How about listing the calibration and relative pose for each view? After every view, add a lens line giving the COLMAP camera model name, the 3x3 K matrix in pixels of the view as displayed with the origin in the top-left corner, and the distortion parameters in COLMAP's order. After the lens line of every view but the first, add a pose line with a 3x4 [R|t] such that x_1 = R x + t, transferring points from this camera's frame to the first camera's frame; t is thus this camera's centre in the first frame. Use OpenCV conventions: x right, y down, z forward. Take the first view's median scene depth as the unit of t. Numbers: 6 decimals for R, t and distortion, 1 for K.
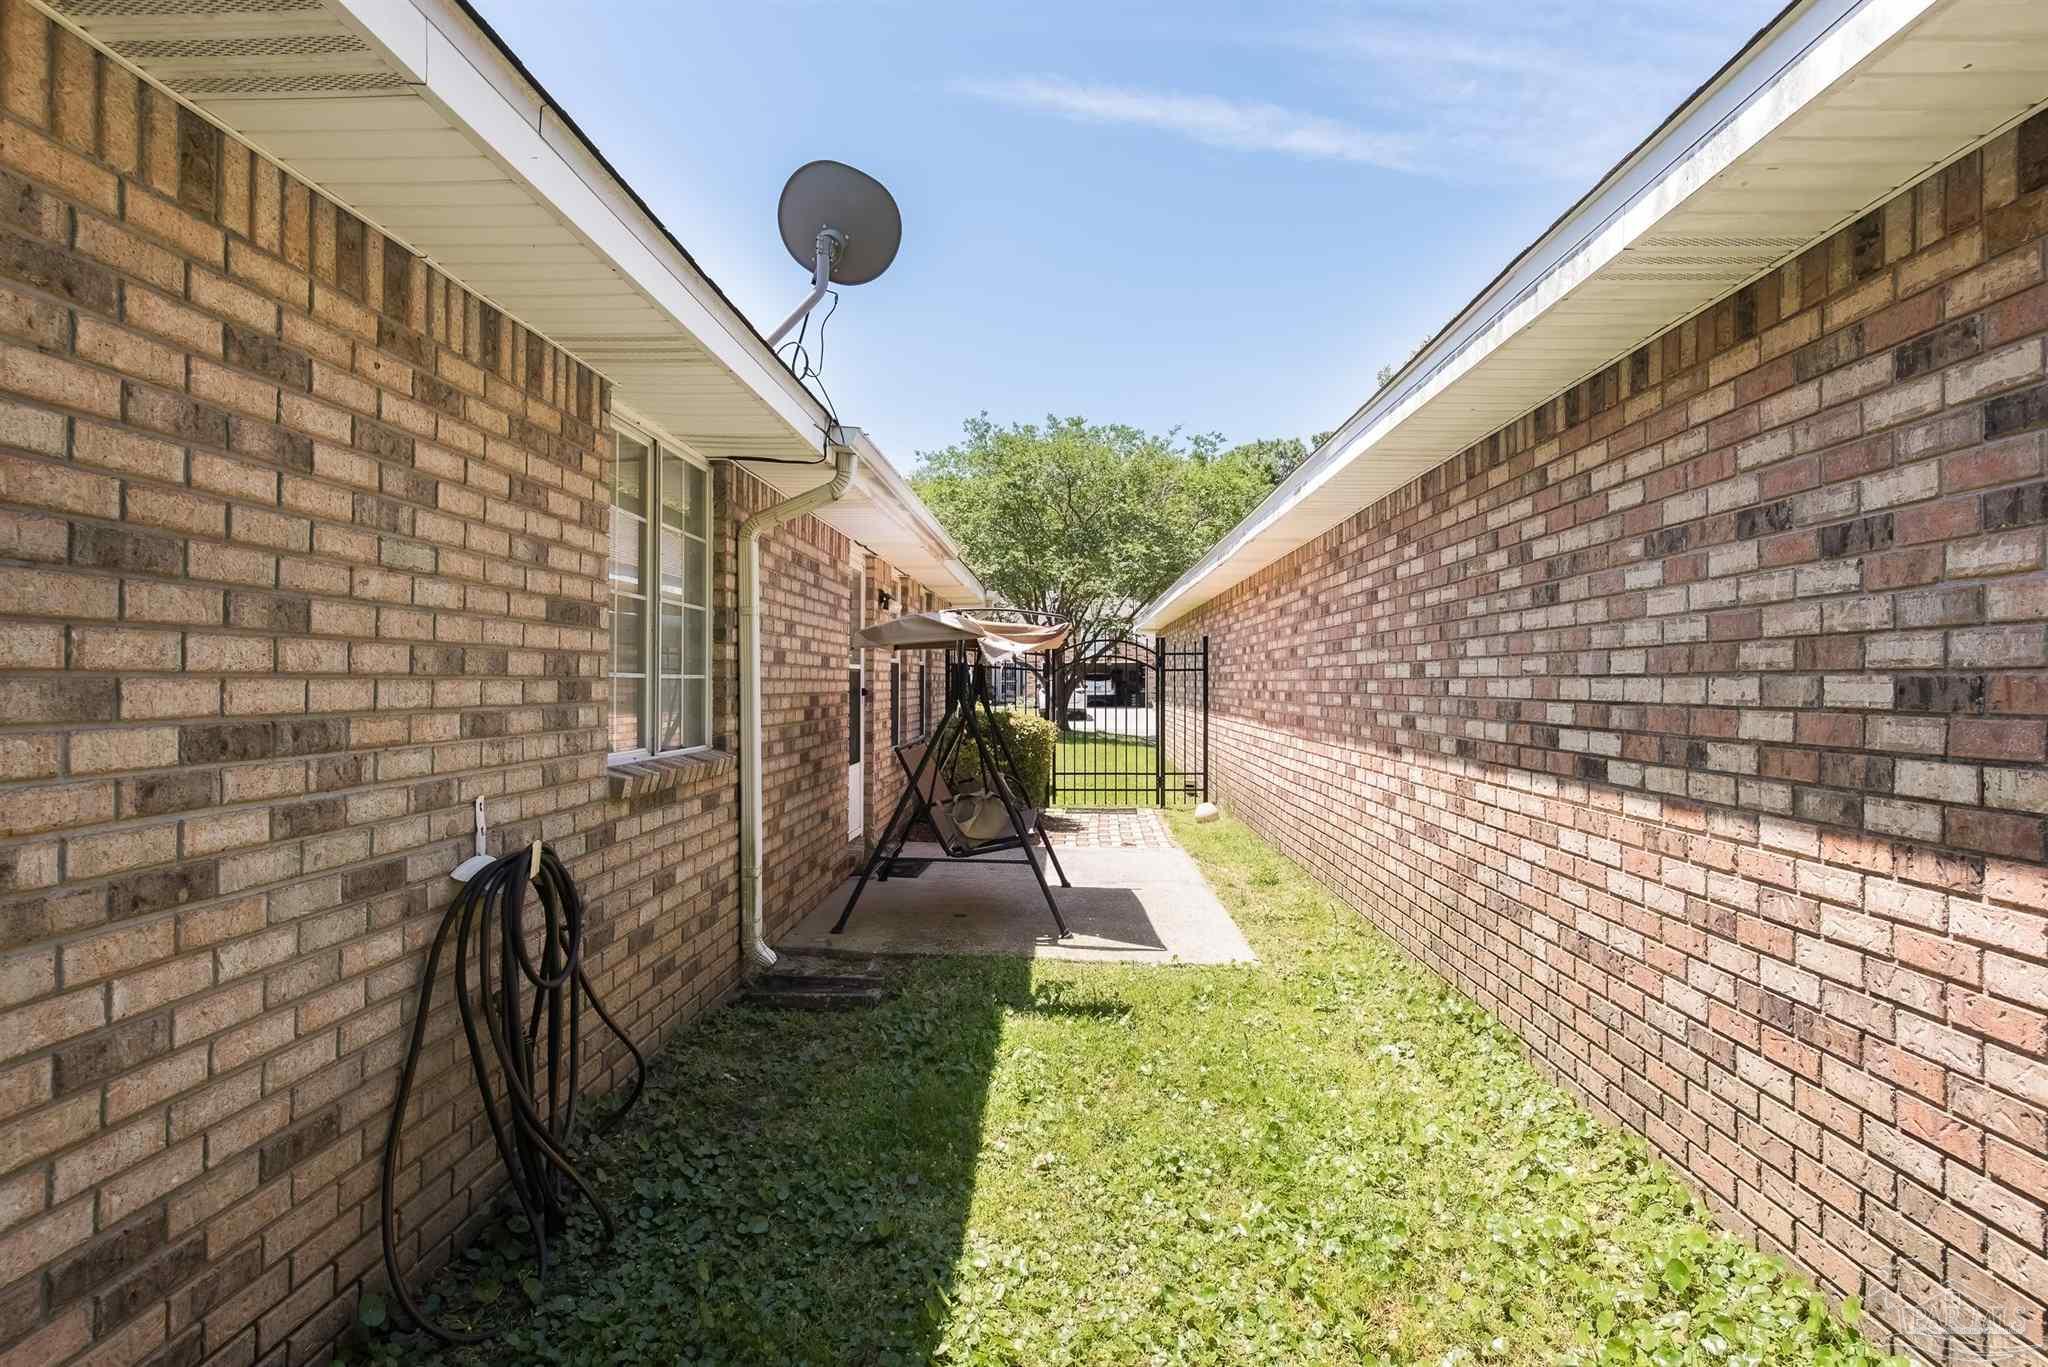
lens RADIAL K [[1065.1, 0, 1021.1], [0, 1065.1, 680.5], [0, 0, 1]] dist [0.003944, -0.006513]
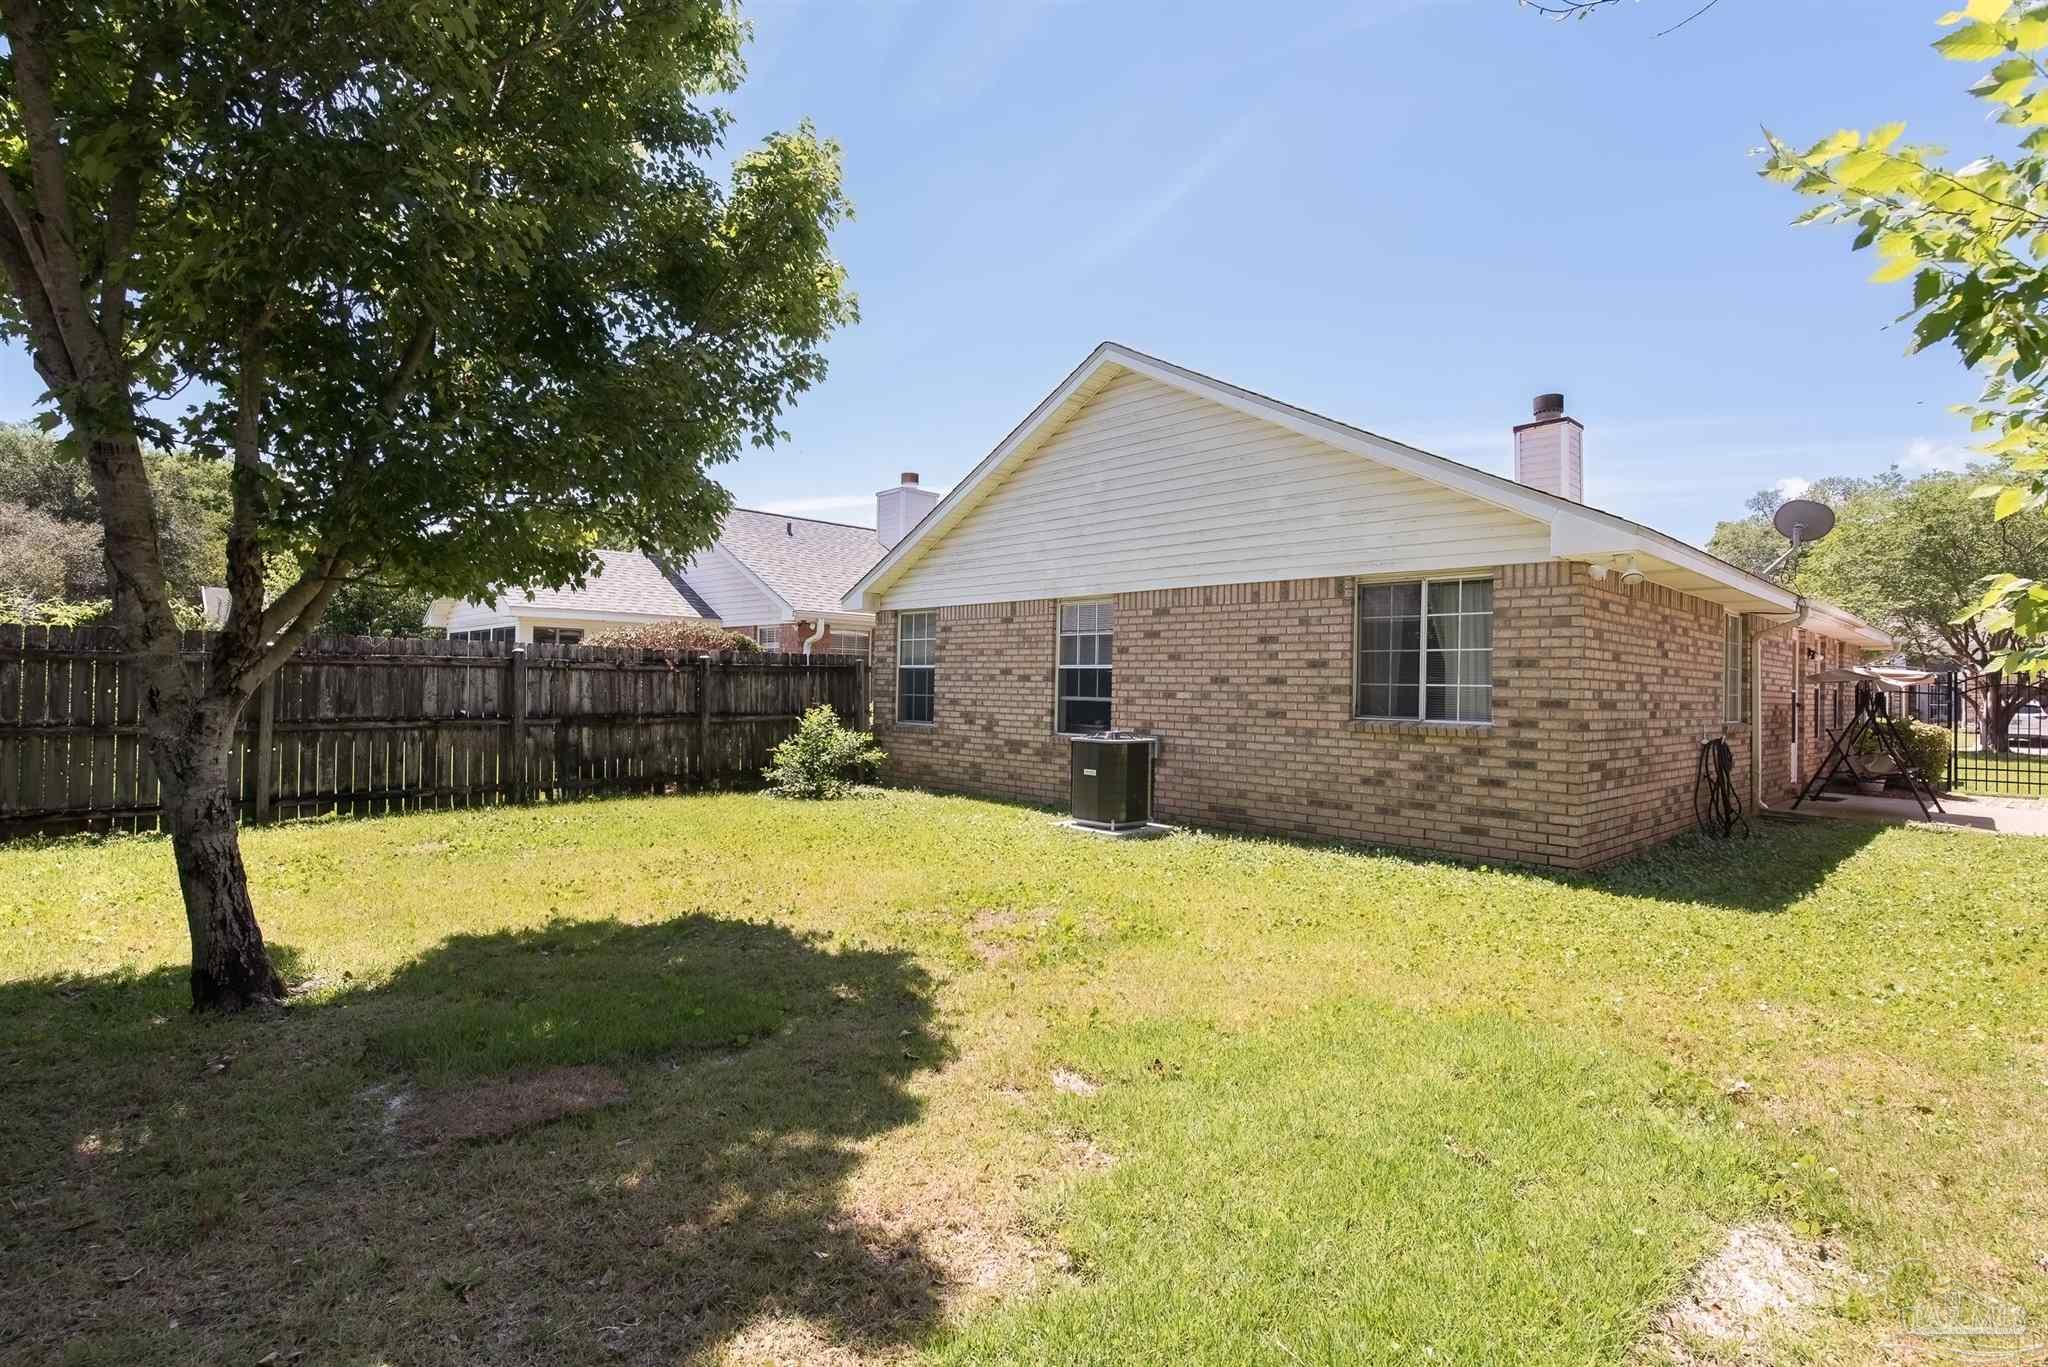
lens RADIAL K [[998.5, 0, 1020.4], [0, 998.5, 677.1], [0, 0, 1]] dist [0.000776, 0.000393]
pose [[0.721729, 0.001480, -0.692174, 0.106372], [-0.015853, 0.999771, -0.014392, 0.012010], [0.691994, 0.021361, 0.721587, -1.605141]]
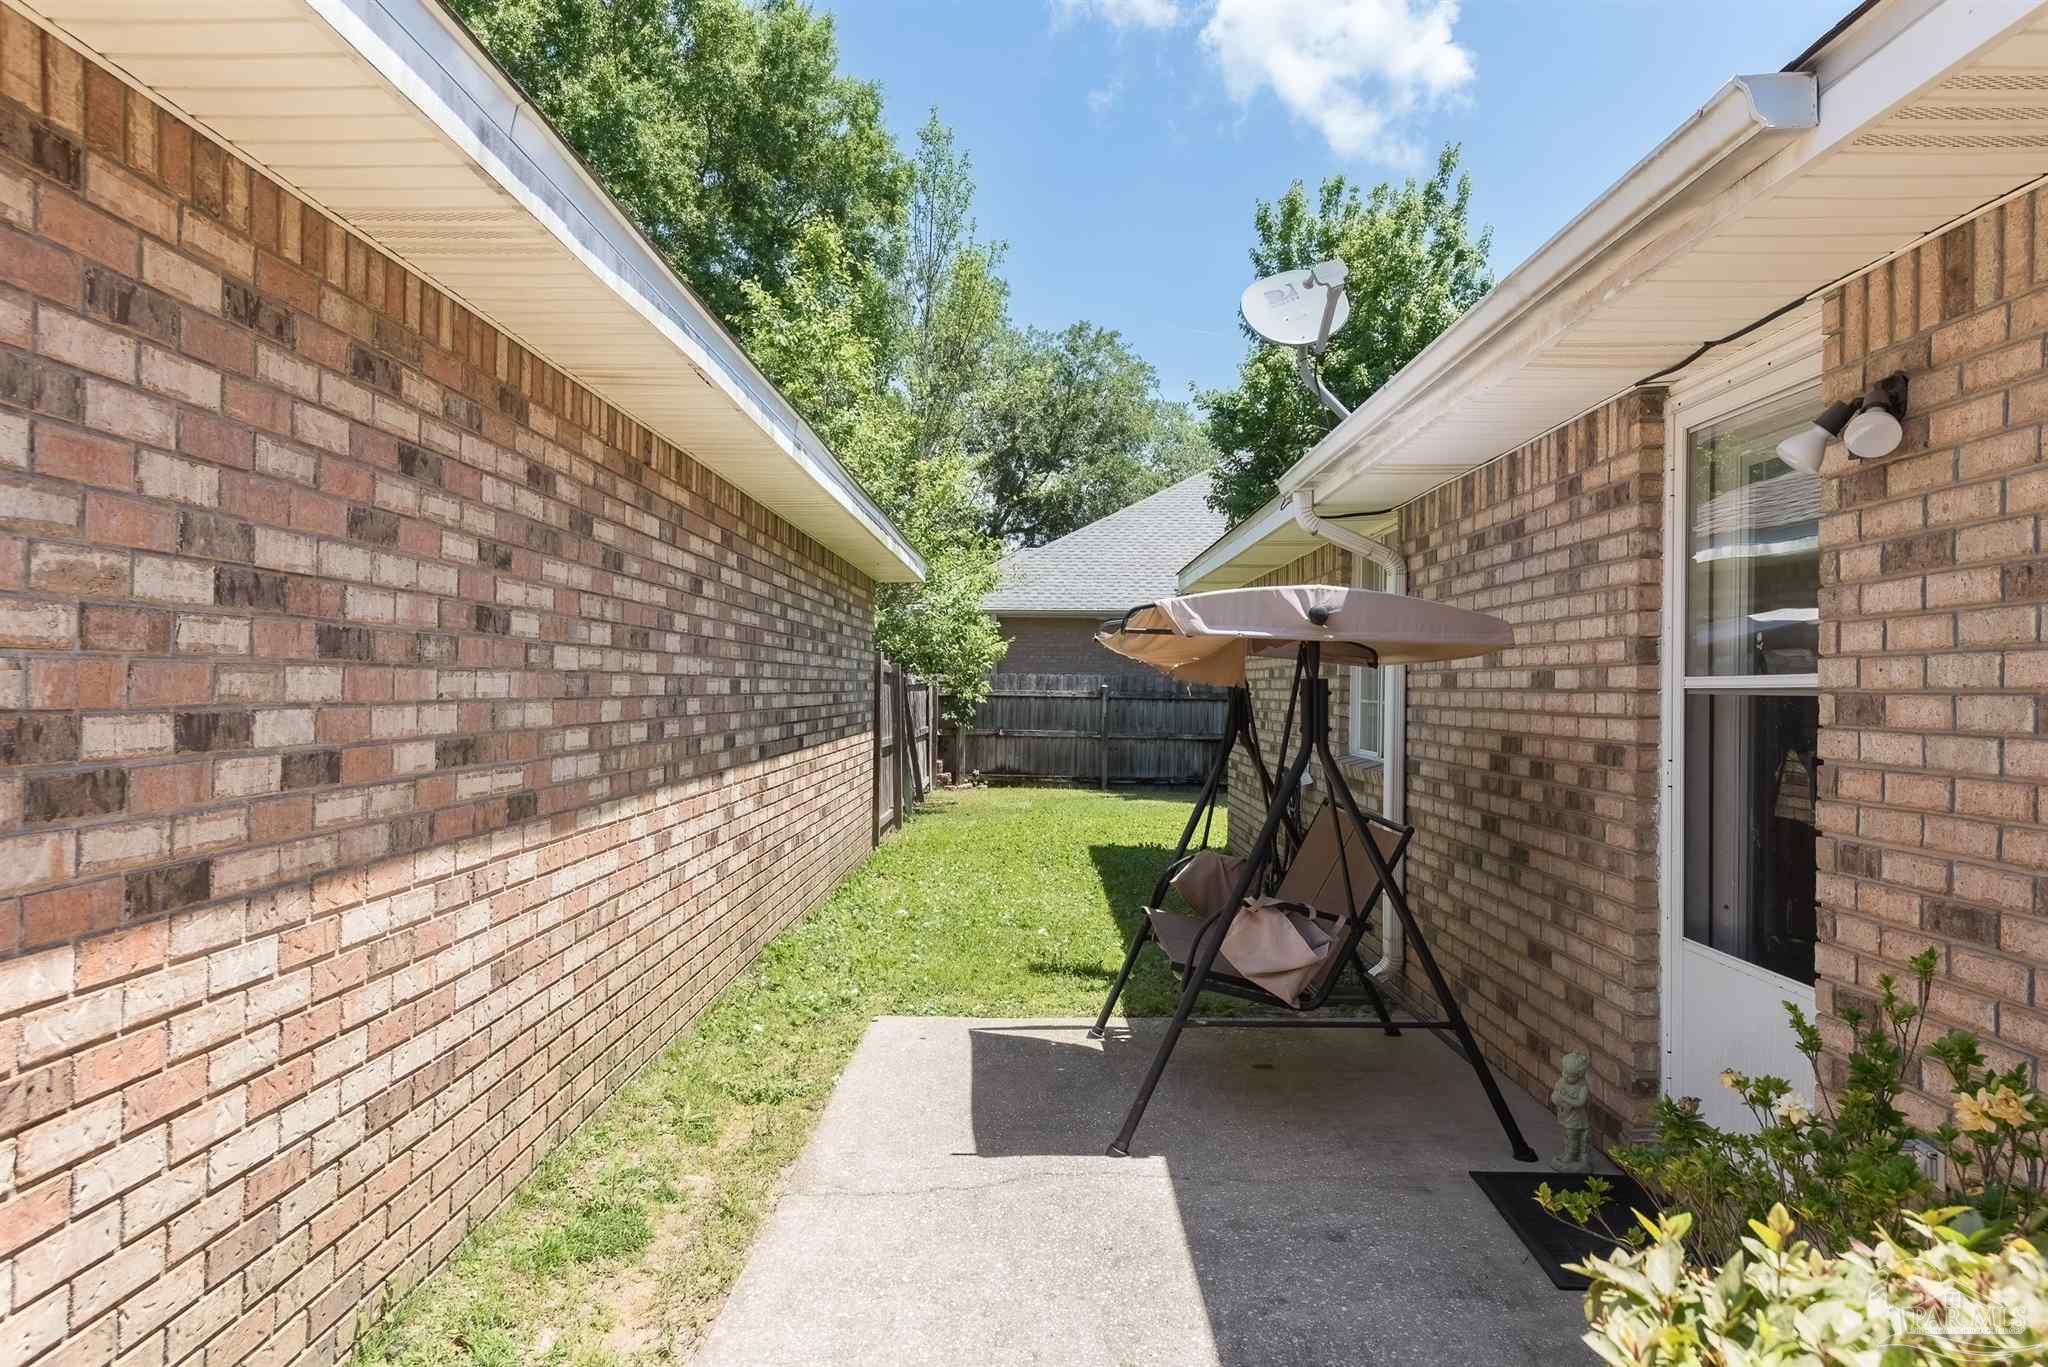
lens RADIAL K [[1364.2, 0, 1033.6], [0, 1364.2, 692.0], [0, 0, 1]] dist [0.025186, 0.000767]
pose [[-0.998980, -0.016335, -0.042101, 0.120180], [-0.016372, 0.999866, 0.000523, -0.007542], [0.042087, 0.001211, -0.999113, 1.789660]]
